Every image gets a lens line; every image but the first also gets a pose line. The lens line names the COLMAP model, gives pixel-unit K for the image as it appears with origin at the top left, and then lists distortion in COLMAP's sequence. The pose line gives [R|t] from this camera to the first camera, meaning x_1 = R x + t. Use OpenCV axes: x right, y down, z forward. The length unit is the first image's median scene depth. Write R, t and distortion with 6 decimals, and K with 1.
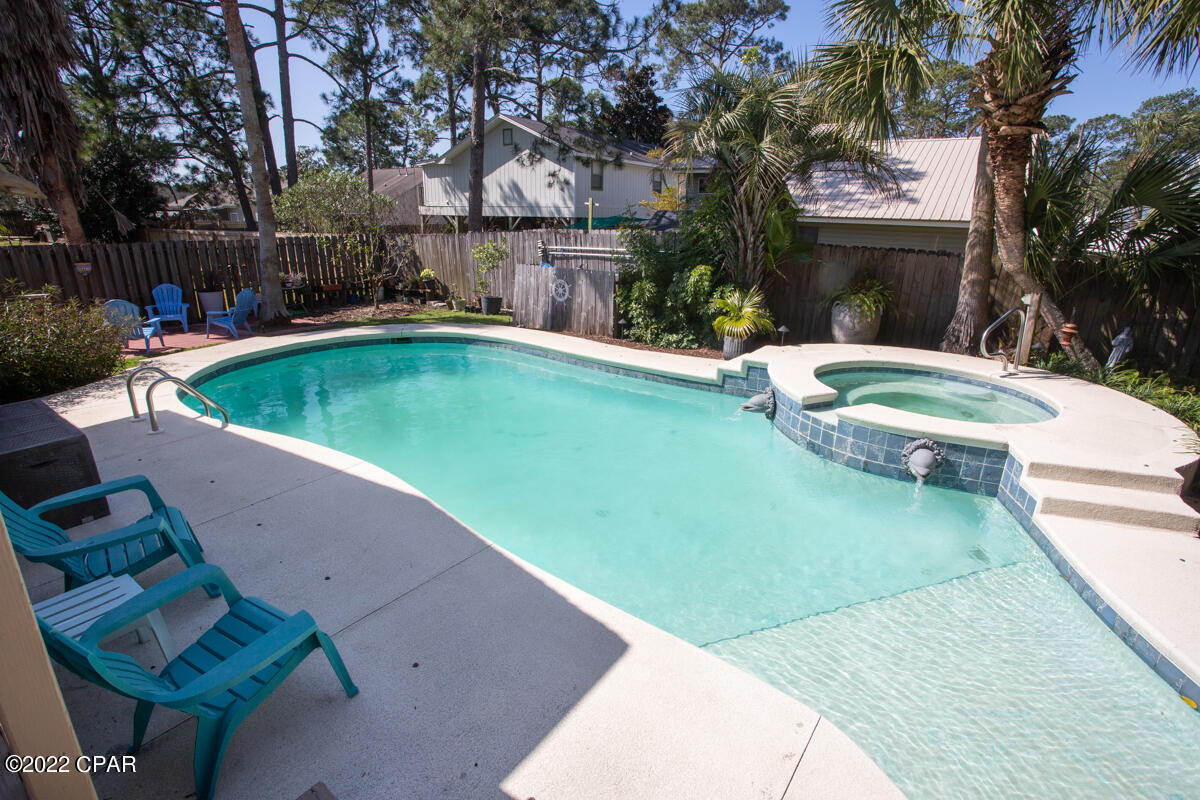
lens RADIAL K [[582.7, 0, 600.0], [0, 582.7, 400.0], [0, 0, 1]] dist [-0.068498, 0.029903]
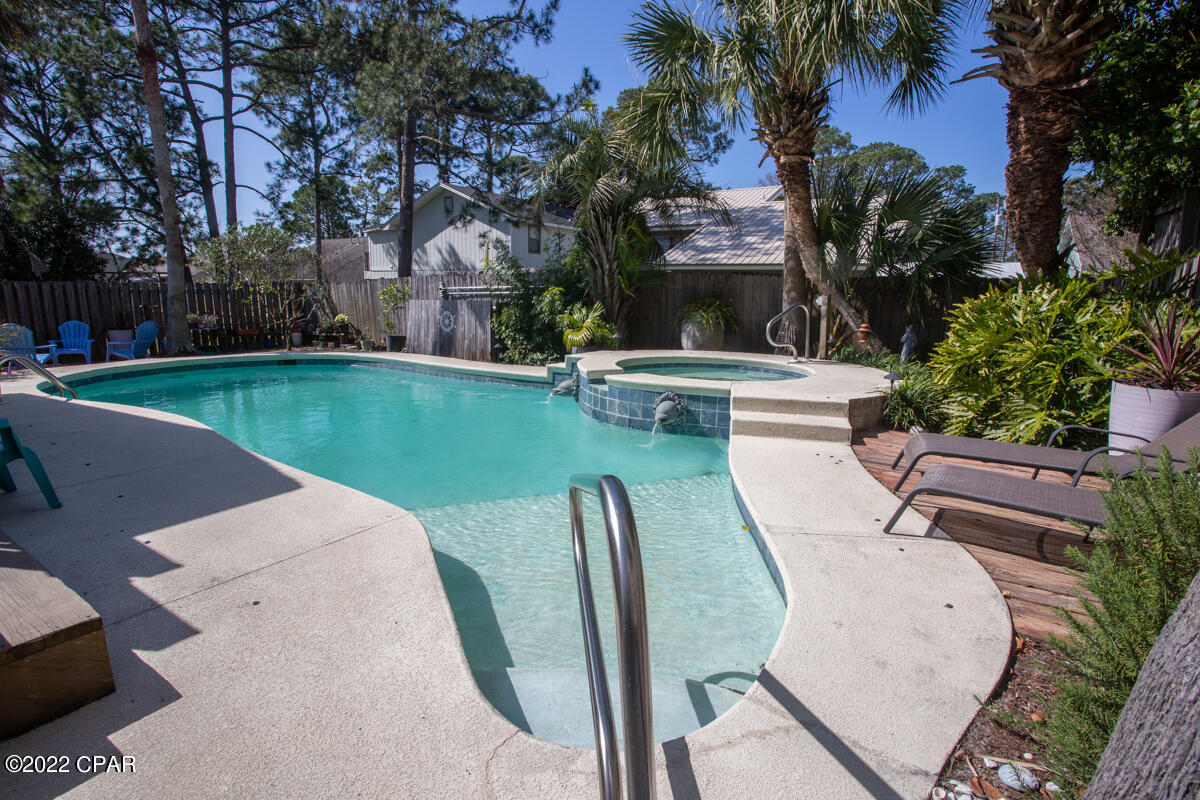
lens RADIAL K [[600.7, 0, 602.3], [0, 600.7, 399.0], [0, 0, 1]] dist [-0.075988, 0.033085]
pose [[0.998778, -0.012972, 0.047688, 0.126818], [0.019155, 0.991122, -0.131567, 0.080071], [-0.045558, 0.132320, 0.990160, -0.064342]]
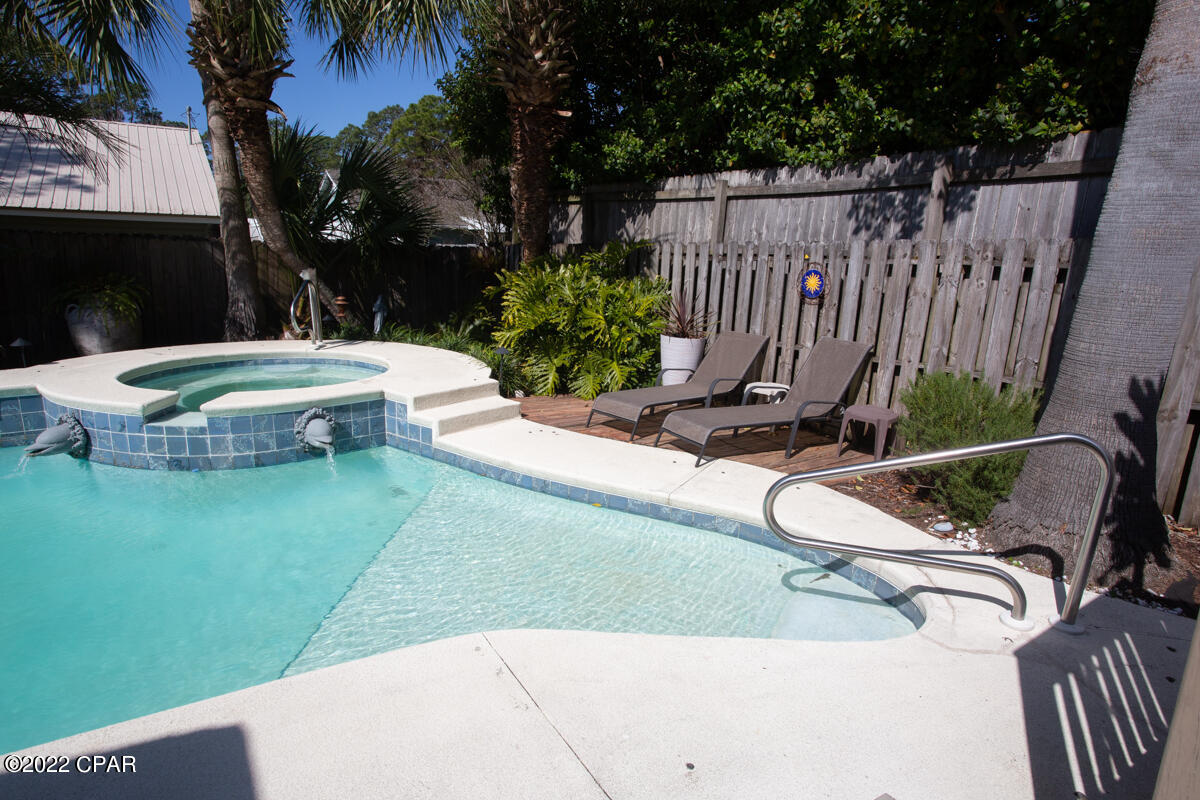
lens RADIAL K [[657.6, 0, 600.0], [0, 657.6, 400.0], [0, 0, 1]] dist [-0.061152, 0.033099]
pose [[0.362113, -0.211491, 0.907825, -0.075352], [0.259281, 0.958338, 0.119837, 0.016415], [-0.895348, 0.191987, 0.401862, 0.049997]]
